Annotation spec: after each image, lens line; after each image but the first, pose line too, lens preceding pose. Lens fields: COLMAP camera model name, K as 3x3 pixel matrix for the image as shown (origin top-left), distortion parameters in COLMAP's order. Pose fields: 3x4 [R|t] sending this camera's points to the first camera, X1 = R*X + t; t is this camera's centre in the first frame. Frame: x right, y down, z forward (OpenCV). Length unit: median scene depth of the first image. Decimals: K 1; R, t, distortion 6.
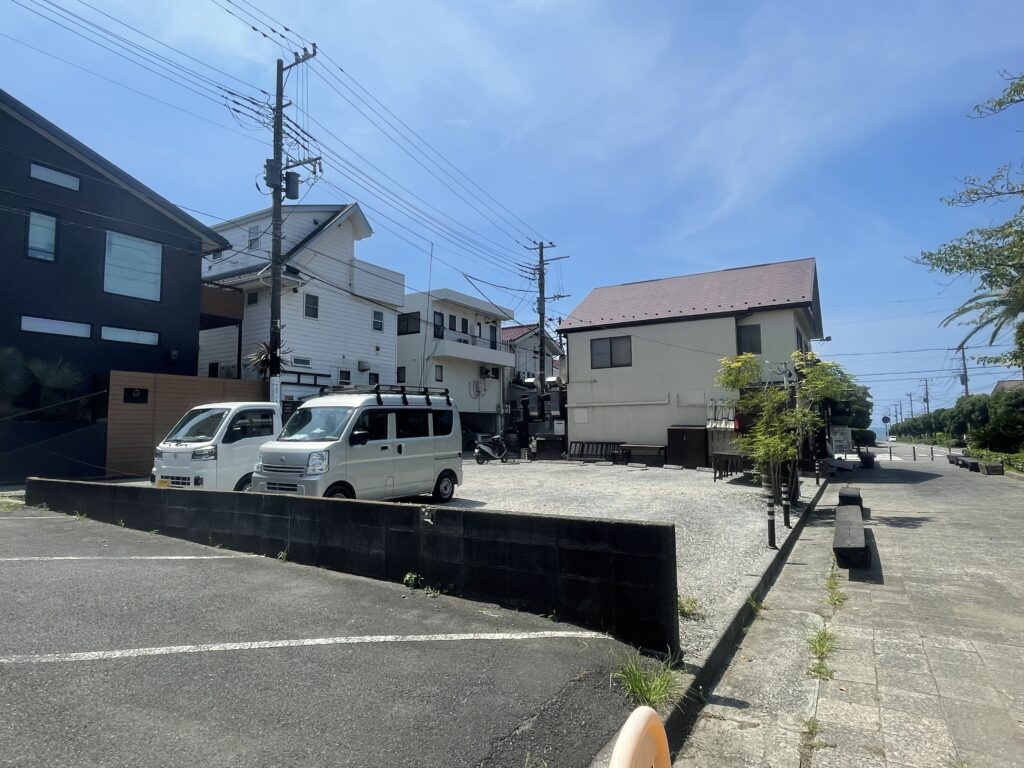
lens RADIAL K [[577.6, 0, 512.4], [0, 577.6, 381.3], [0, 0, 1]] dist [-0.002744, -0.000215]
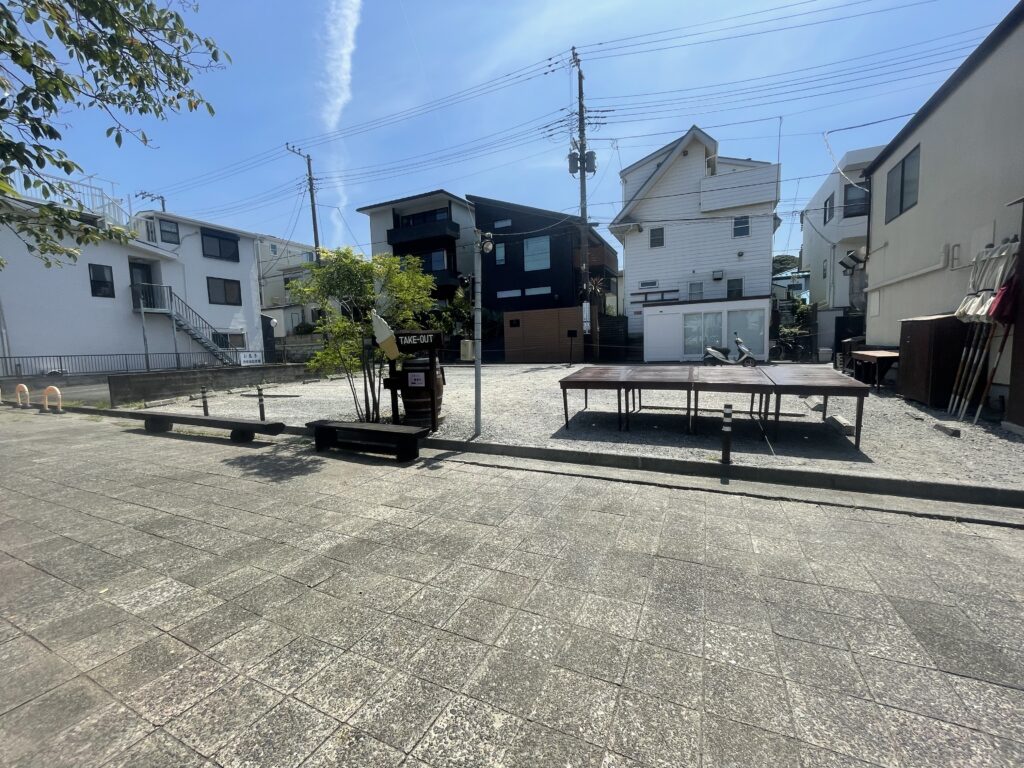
lens RADIAL K [[413.2, 0, 518.9], [0, 413.2, 384.9], [0, 0, 1]] dist [0.001258, 0.000041]
pose [[0.103217, 0.099359, -0.989684, 0.571317], [0.115651, 0.987051, 0.111156, 0.055004], [0.987913, -0.125931, 0.090389, 0.595082]]
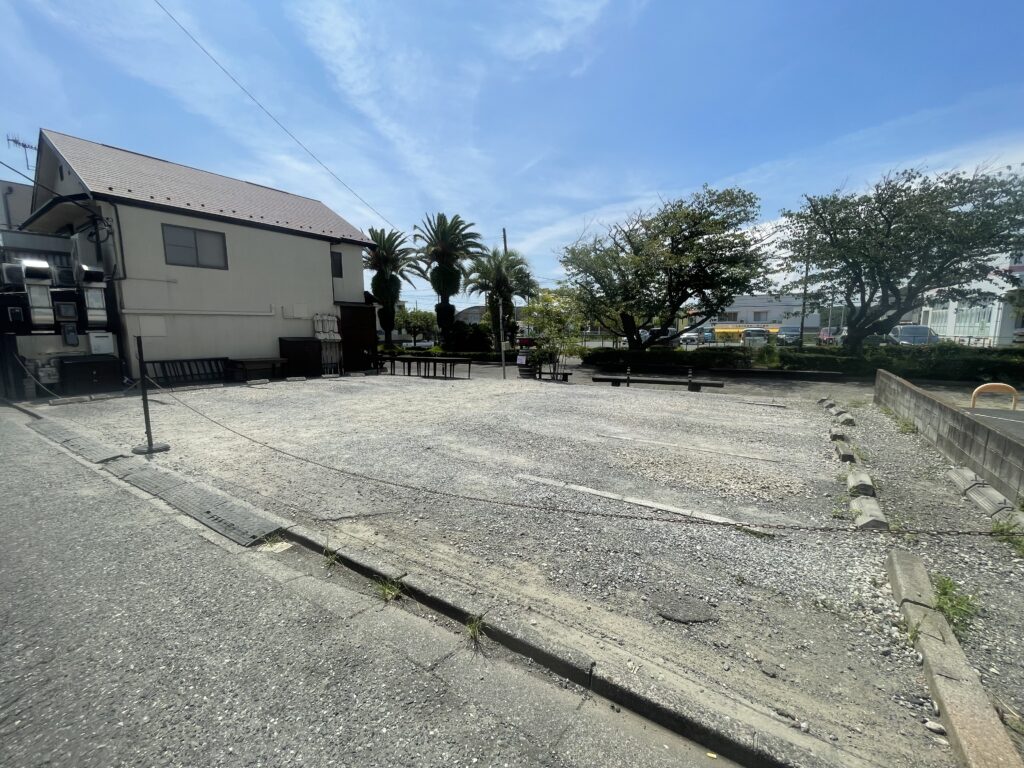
lens RADIAL K [[413.2, 0, 512.5], [0, 413.2, 383.4], [0, 0, 1]] dist [0.001258, 0.000041]
pose [[0.052275, -0.123924, 0.990914, -0.417428], [-0.071429, 0.989265, 0.127486, 0.033671], [-0.996075, -0.077444, 0.042862, 0.543889]]
